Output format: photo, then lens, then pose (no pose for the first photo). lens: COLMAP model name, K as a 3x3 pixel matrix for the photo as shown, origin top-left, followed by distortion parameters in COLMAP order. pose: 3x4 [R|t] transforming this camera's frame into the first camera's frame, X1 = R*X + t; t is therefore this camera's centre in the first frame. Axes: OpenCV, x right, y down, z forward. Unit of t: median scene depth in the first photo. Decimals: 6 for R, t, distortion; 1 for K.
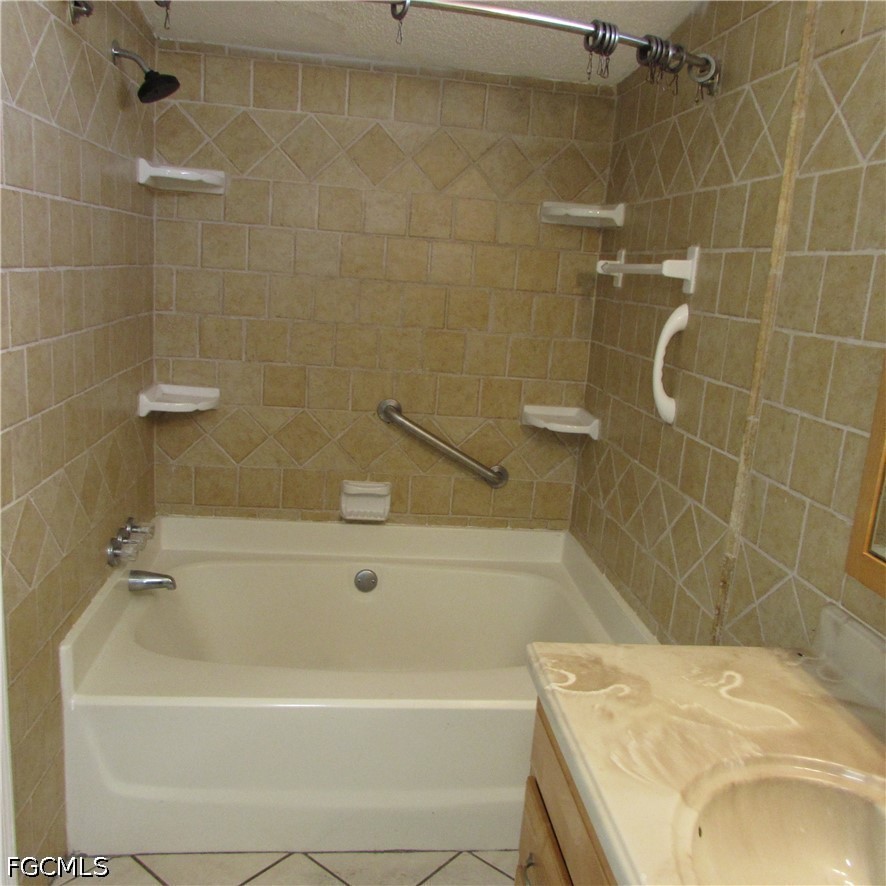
lens RADIAL K [[830.0, 0, 441.7], [0, 830.0, 442.5], [0, 0, 1]] dist [-0.031853, 0.000000]
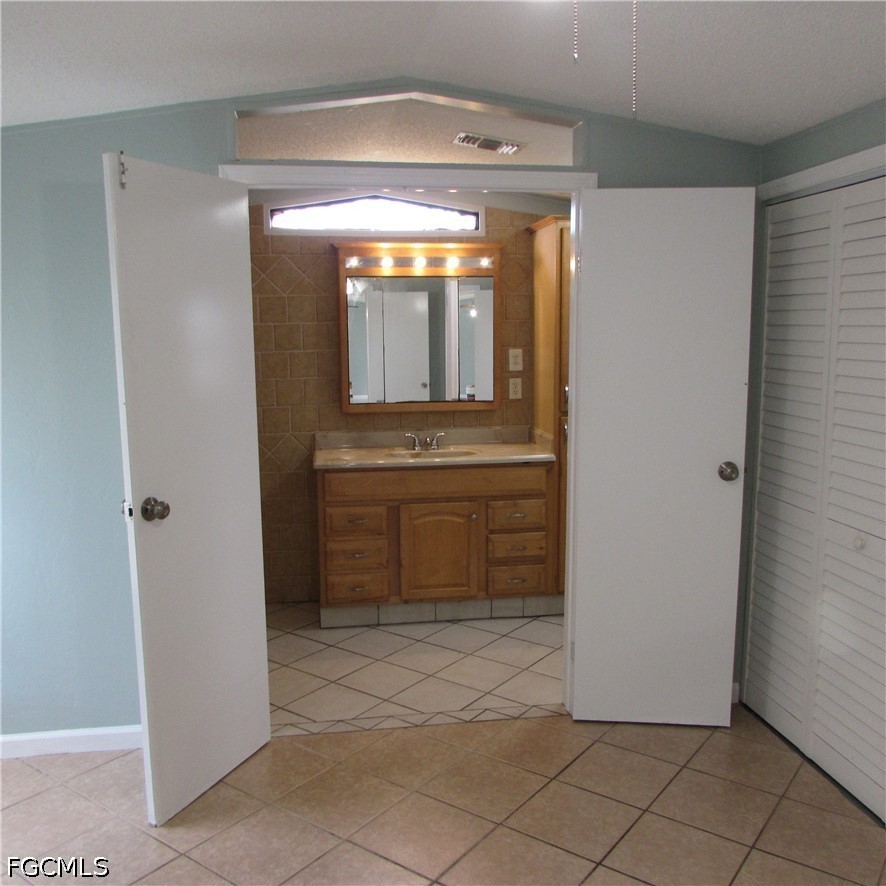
lens RADIAL K [[830.0, 0, 447.1], [0, 830.0, 438.8], [0, 0, 1]] dist [-0.031853, 0.000000]
pose [[-0.071506, -0.191380, 0.978908, -2.690683], [0.214648, 0.955473, 0.202478, -0.319487], [-0.974070, 0.224599, -0.027243, 0.599773]]
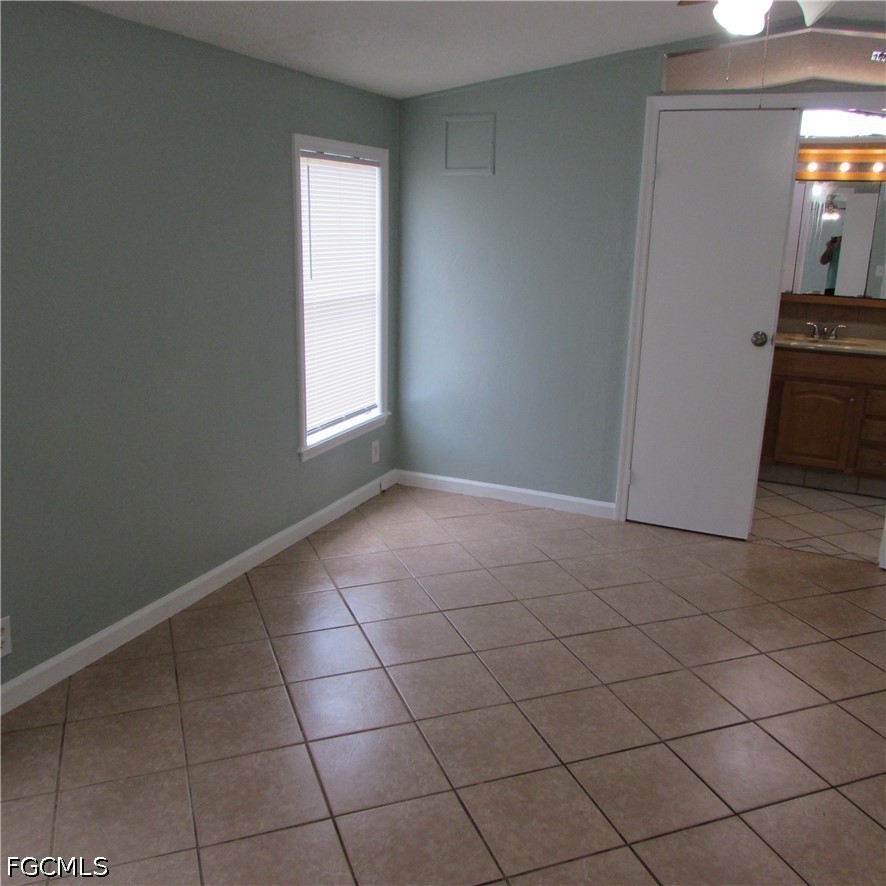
lens RADIAL K [[830.0, 0, 448.1], [0, 830.0, 437.9], [0, 0, 1]] dist [-0.031853, 0.000000]
pose [[0.491455, -0.266470, 0.829135, -3.428169], [0.188081, 0.962049, 0.197704, -0.247599], [-0.850351, 0.058782, 0.522922, 0.148556]]
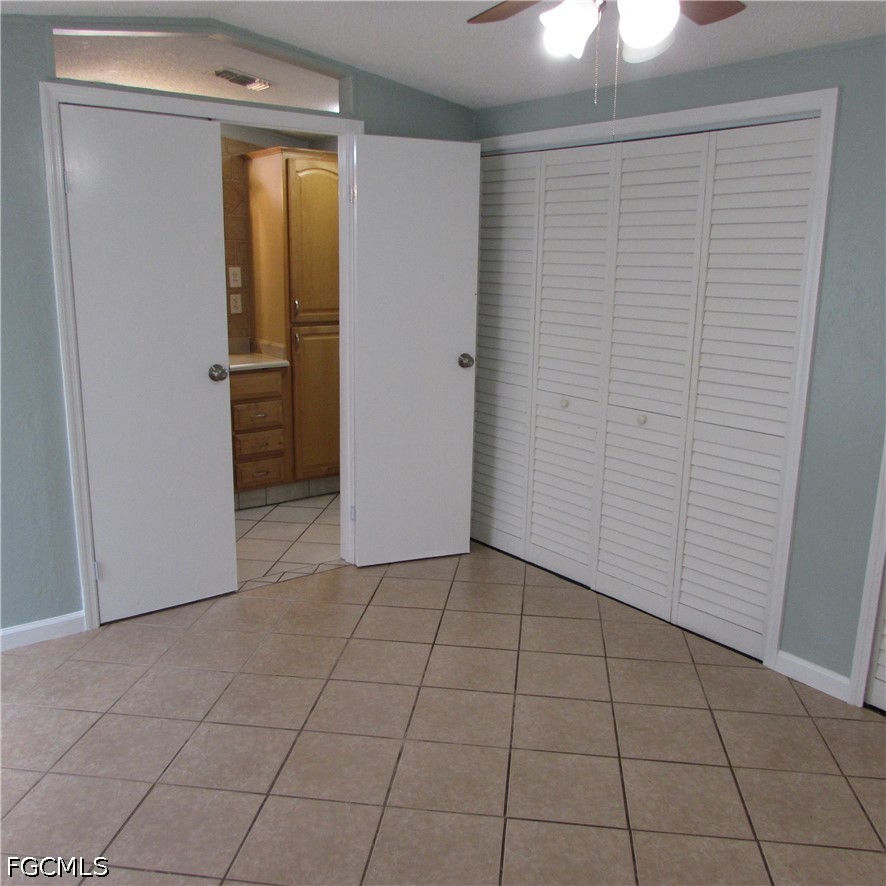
lens RADIAL K [[830.0, 0, 439.4], [0, 830.0, 435.9], [0, 0, 1]] dist [-0.031853, 0.000000]
pose [[-0.540763, -0.249001, 0.803476, -2.964584], [0.131855, 0.918283, 0.373323, -0.484903], [-0.830776, 0.307822, -0.463742, 1.313468]]
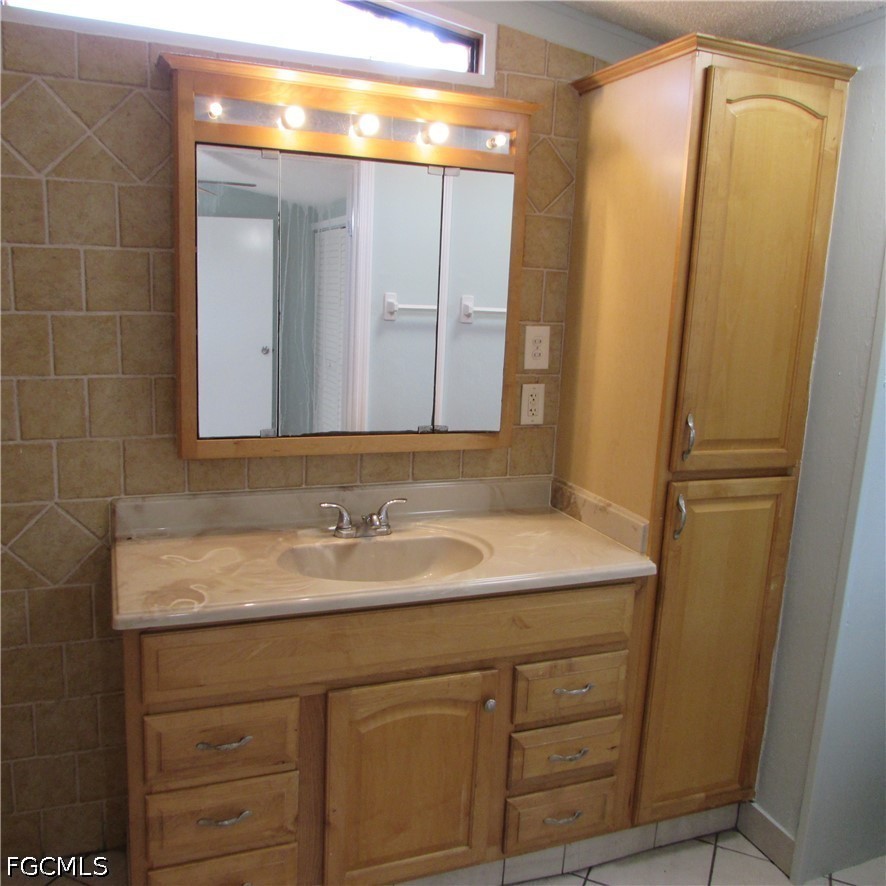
lens RADIAL K [[830.0, 0, 445.3], [0, 830.0, 442.4], [0, 0, 1]] dist [-0.031853, 0.000000]
pose [[-0.284145, -0.259071, 0.923116, -0.962708], [0.138482, 0.941617, 0.306889, -0.251119], [-0.948728, 0.215036, -0.231679, 0.774010]]
